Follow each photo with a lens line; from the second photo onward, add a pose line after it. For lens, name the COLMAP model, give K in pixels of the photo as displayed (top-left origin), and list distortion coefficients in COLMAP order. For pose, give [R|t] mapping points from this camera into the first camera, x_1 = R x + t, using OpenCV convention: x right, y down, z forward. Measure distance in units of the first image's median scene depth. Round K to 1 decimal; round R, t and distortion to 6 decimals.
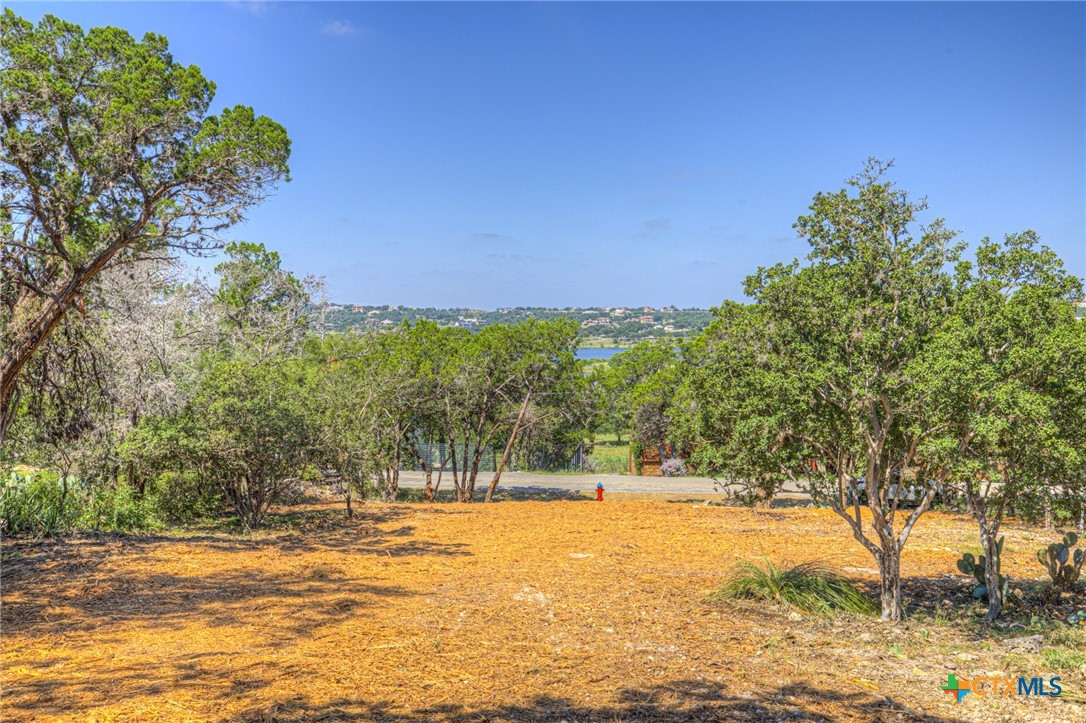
lens RADIAL K [[1026.9, 0, 540.0], [0, 1026.9, 353.6], [0, 0, 1]] dist [0.035290, 0.087939]
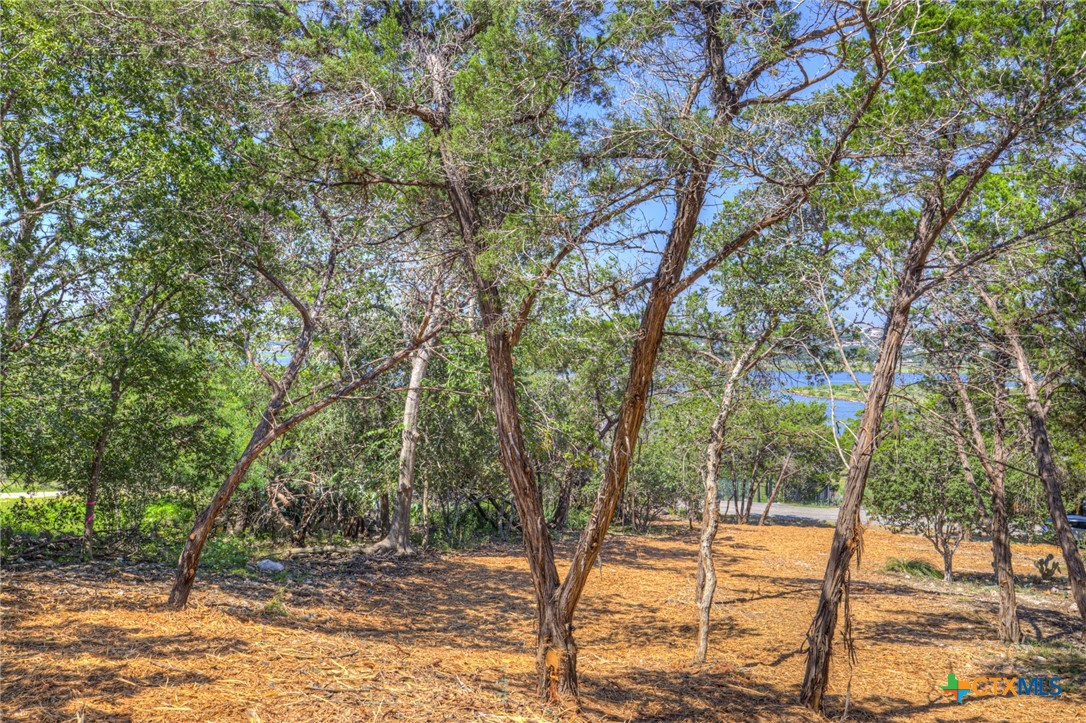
lens RADIAL K [[1026.9, 0, 540.0], [0, 1026.9, 353.6], [0, 0, 1]] dist [0.035290, 0.087939]
pose [[0.971820, 0.012266, -0.235405, -0.043143], [-0.016316, 0.999750, -0.015267, -0.235203], [0.235159, 0.018678, 0.971777, -1.637631]]
